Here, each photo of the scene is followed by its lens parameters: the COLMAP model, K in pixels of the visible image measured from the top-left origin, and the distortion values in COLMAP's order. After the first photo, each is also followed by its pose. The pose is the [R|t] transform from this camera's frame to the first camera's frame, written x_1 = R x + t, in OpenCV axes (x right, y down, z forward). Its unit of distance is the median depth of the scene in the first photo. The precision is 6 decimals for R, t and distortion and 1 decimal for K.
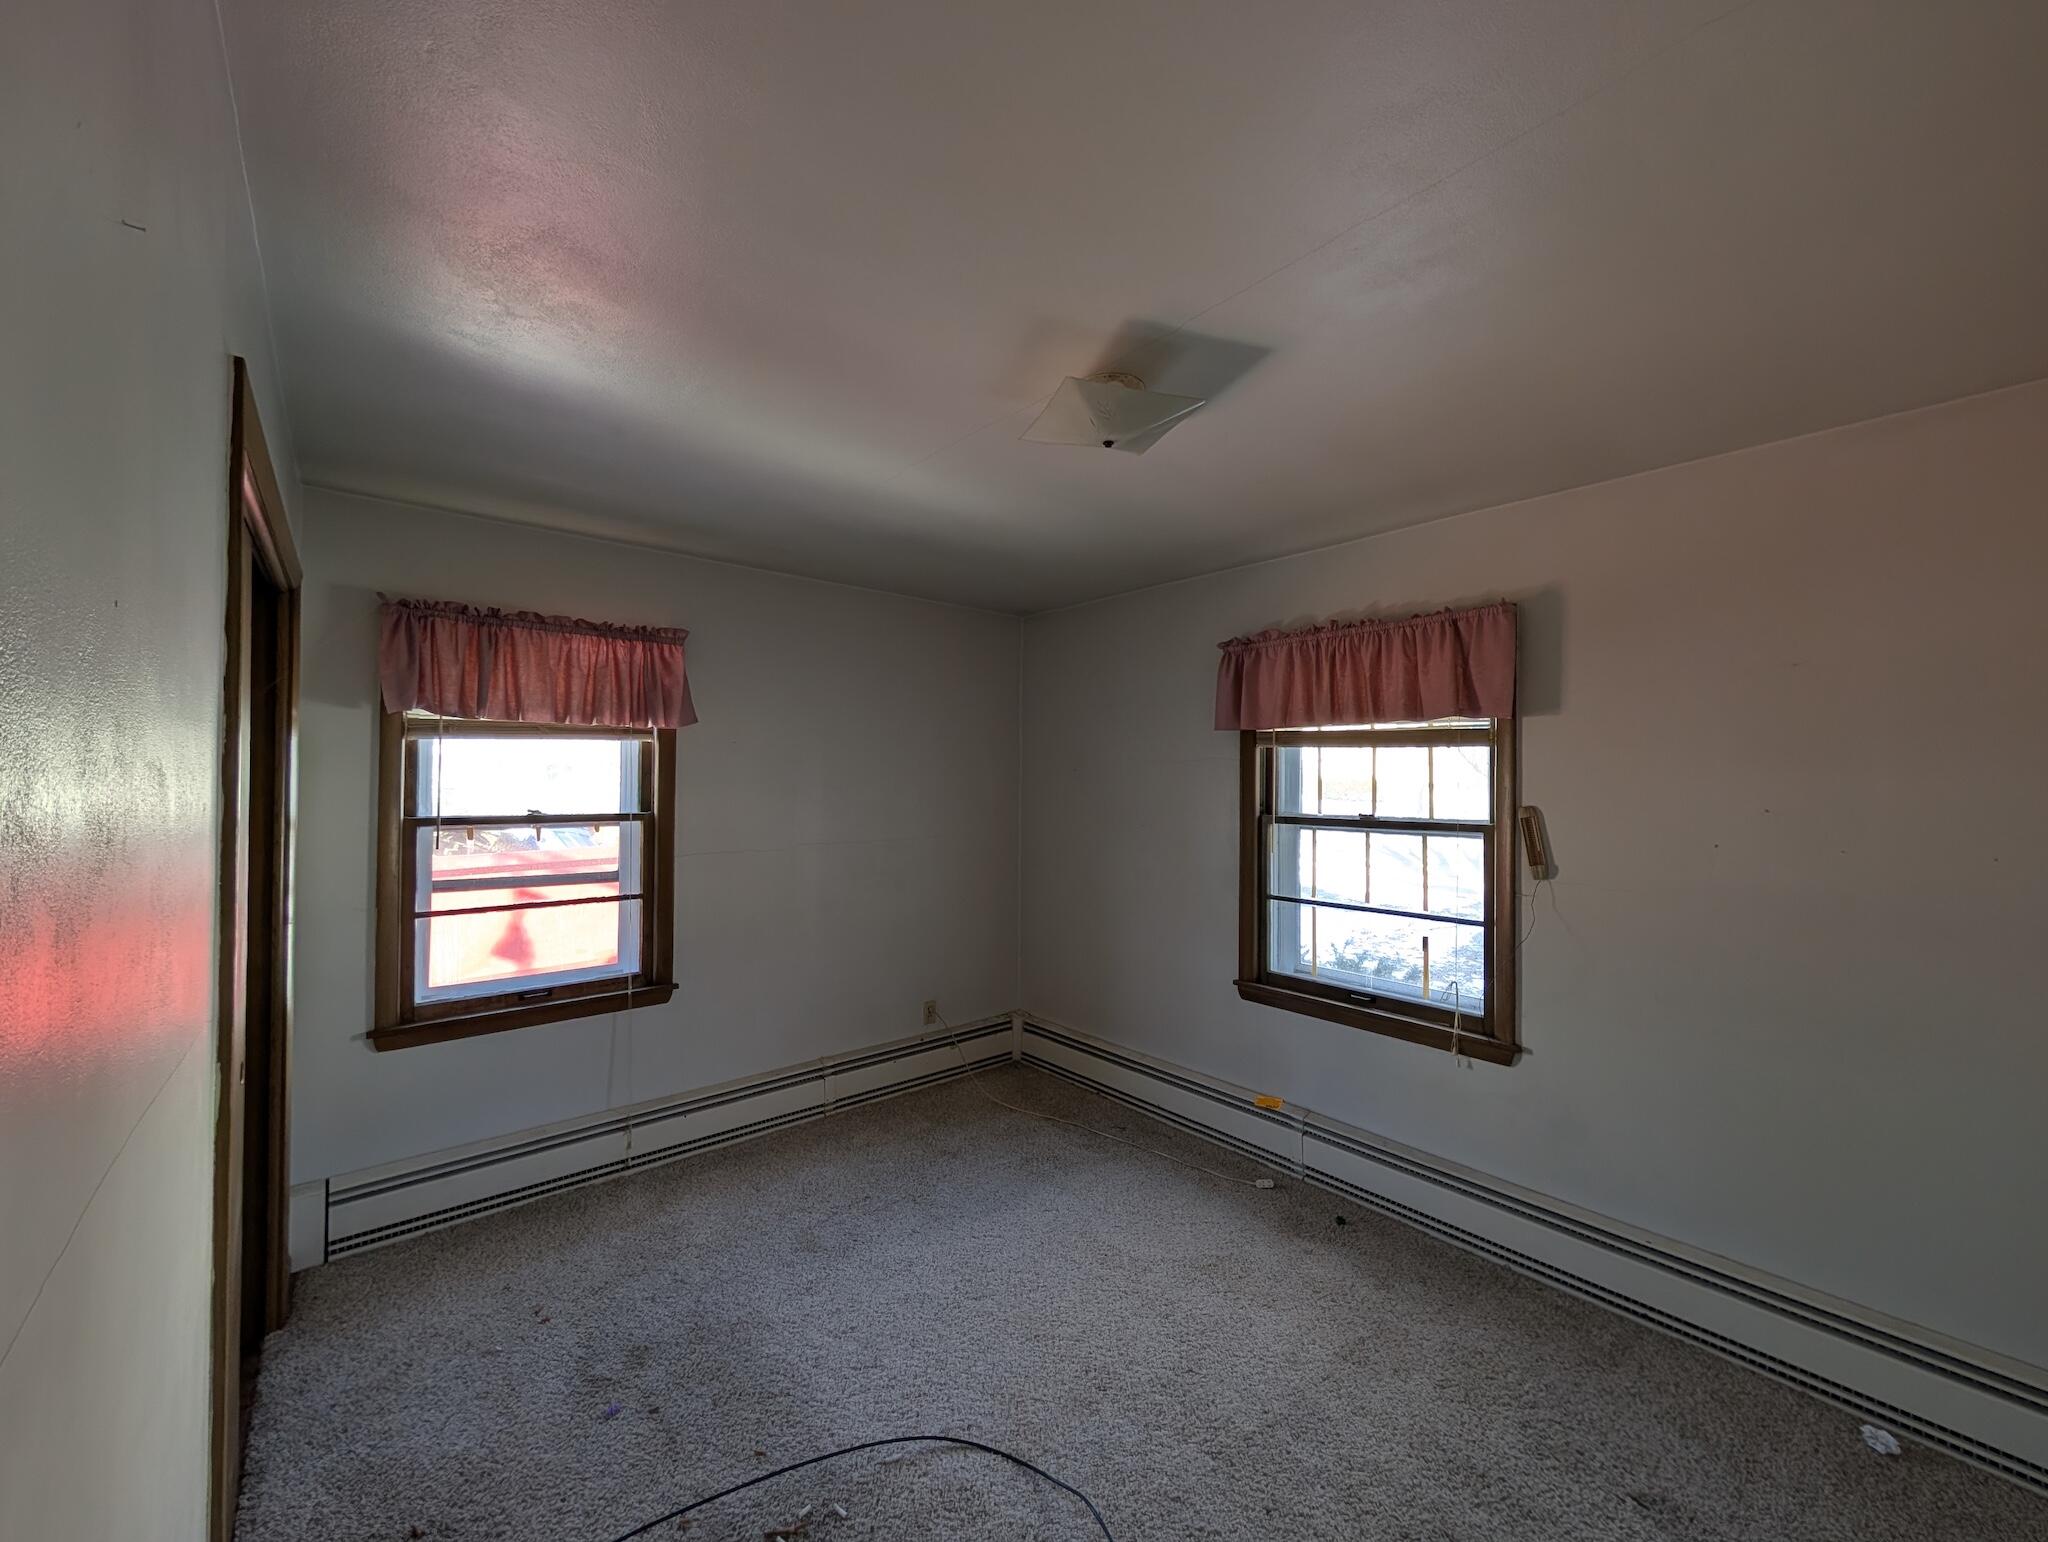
lens RADIAL K [[786.2, 0, 1029.8], [0, 786.2, 773.7], [0, 0, 1]] dist [-0.007331, 0.000148]
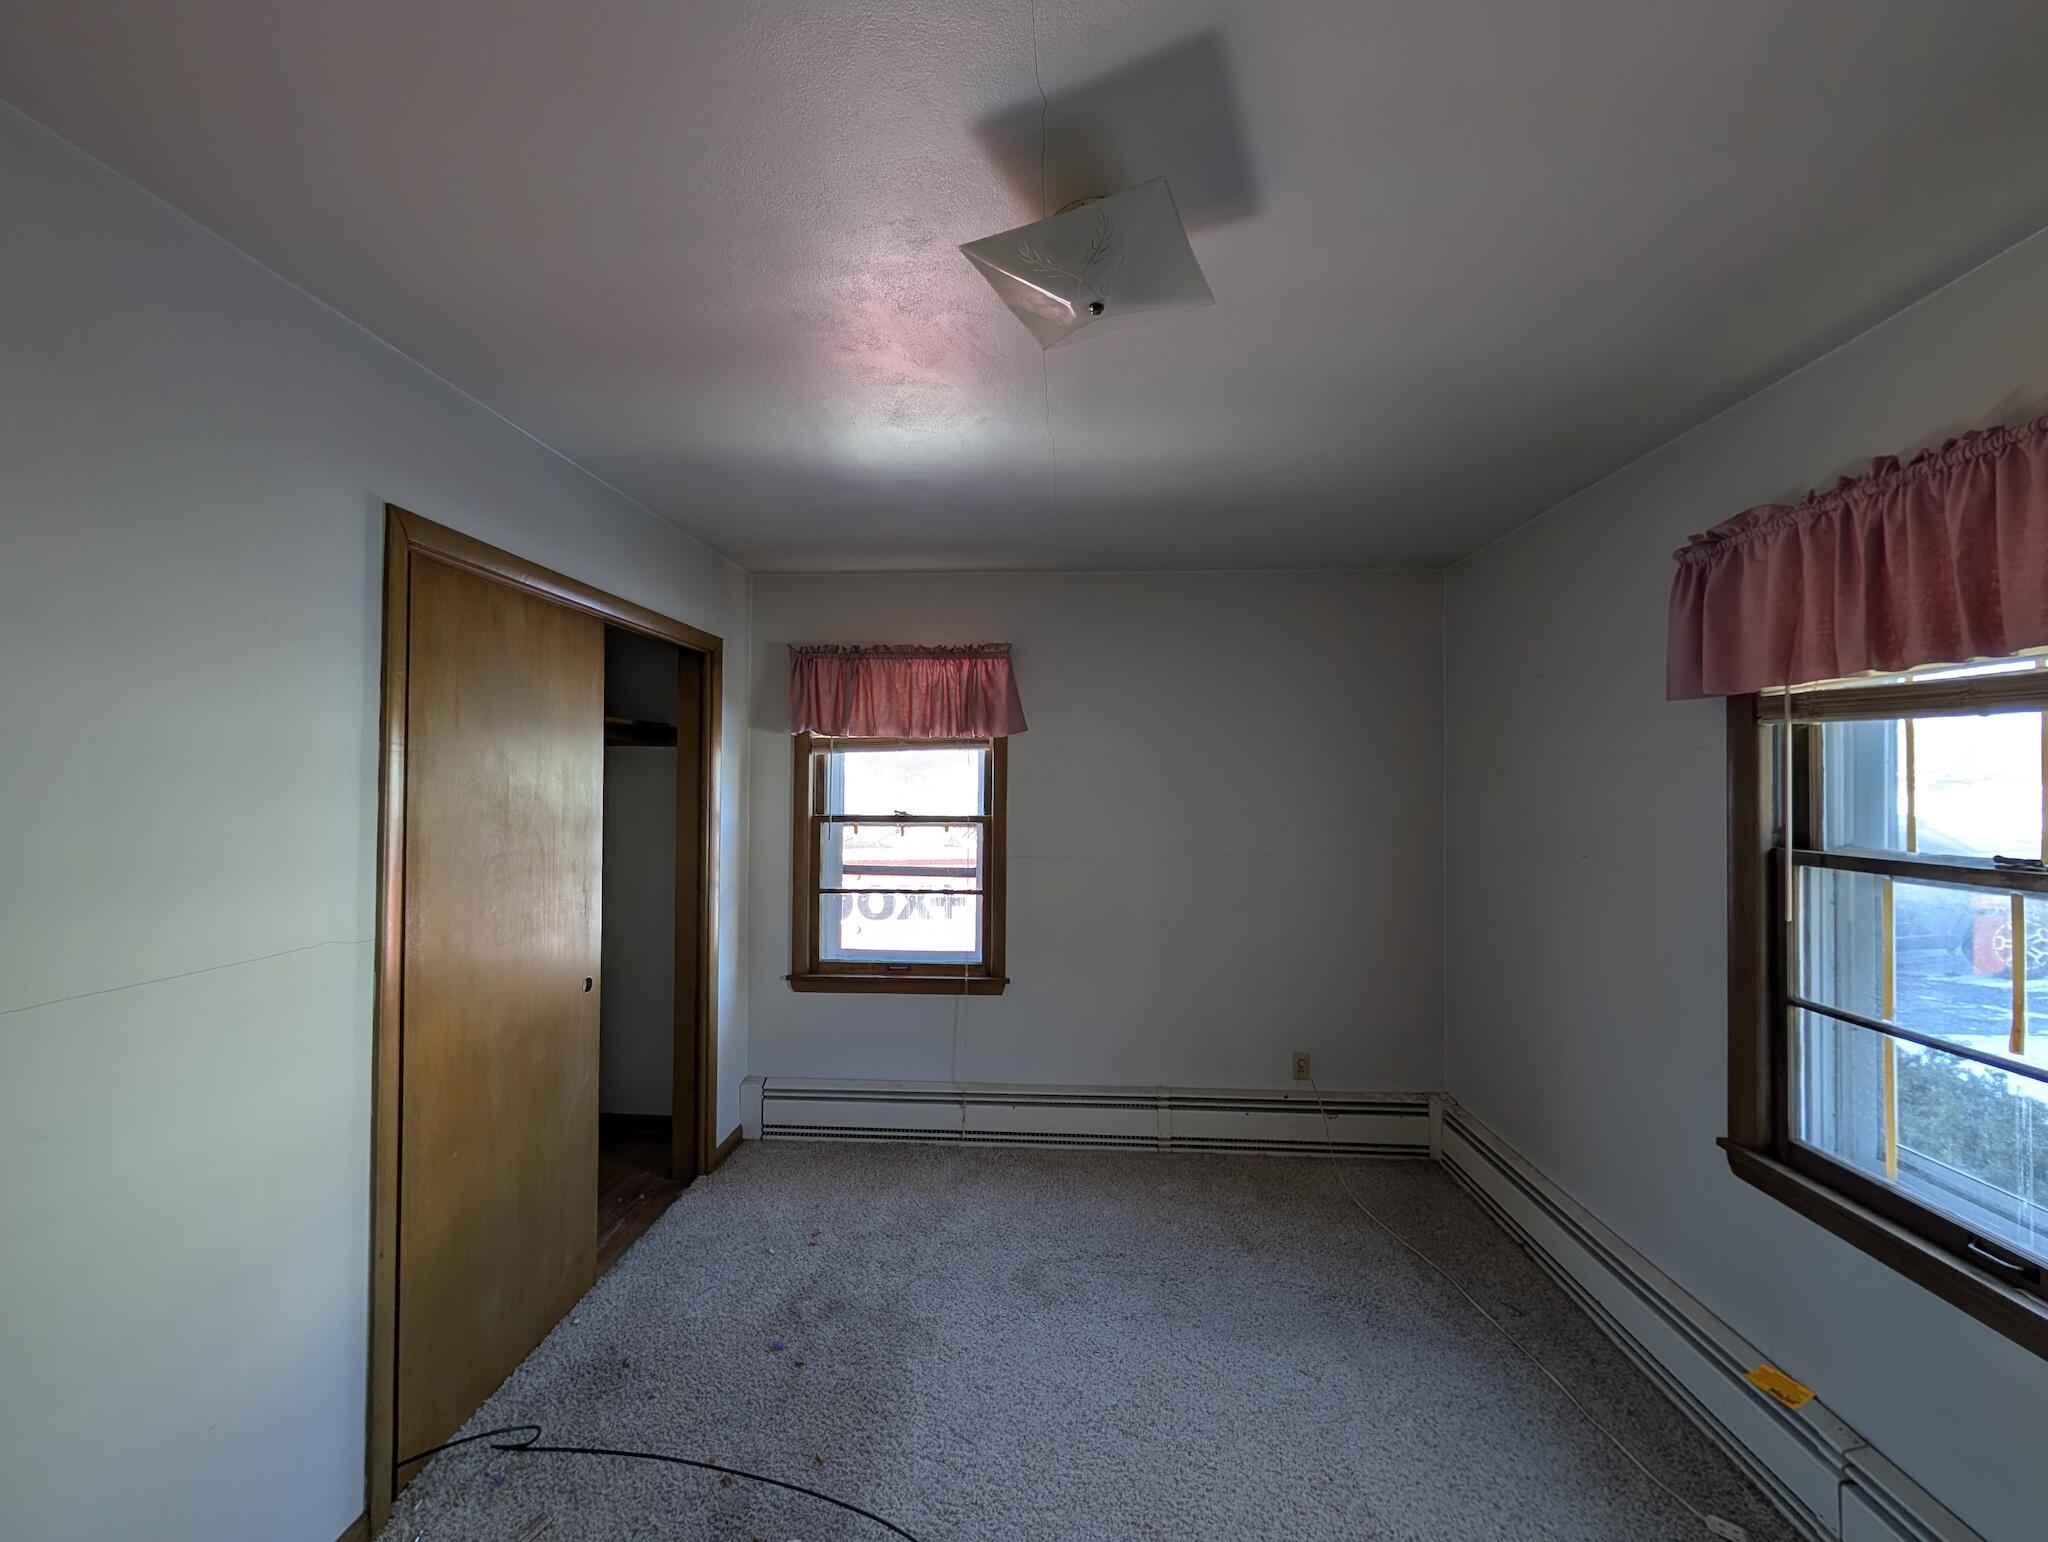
lens RADIAL K [[786.2, 0, 1024.2], [0, 786.2, 773.7], [0, 0, 1]] dist [-0.007331, 0.000148]
pose [[0.720279, -0.011282, -0.693592, 0.313230], [0.005439, 0.999929, -0.010616, 0.003365], [0.693663, 0.003874, 0.720289, 0.262769]]
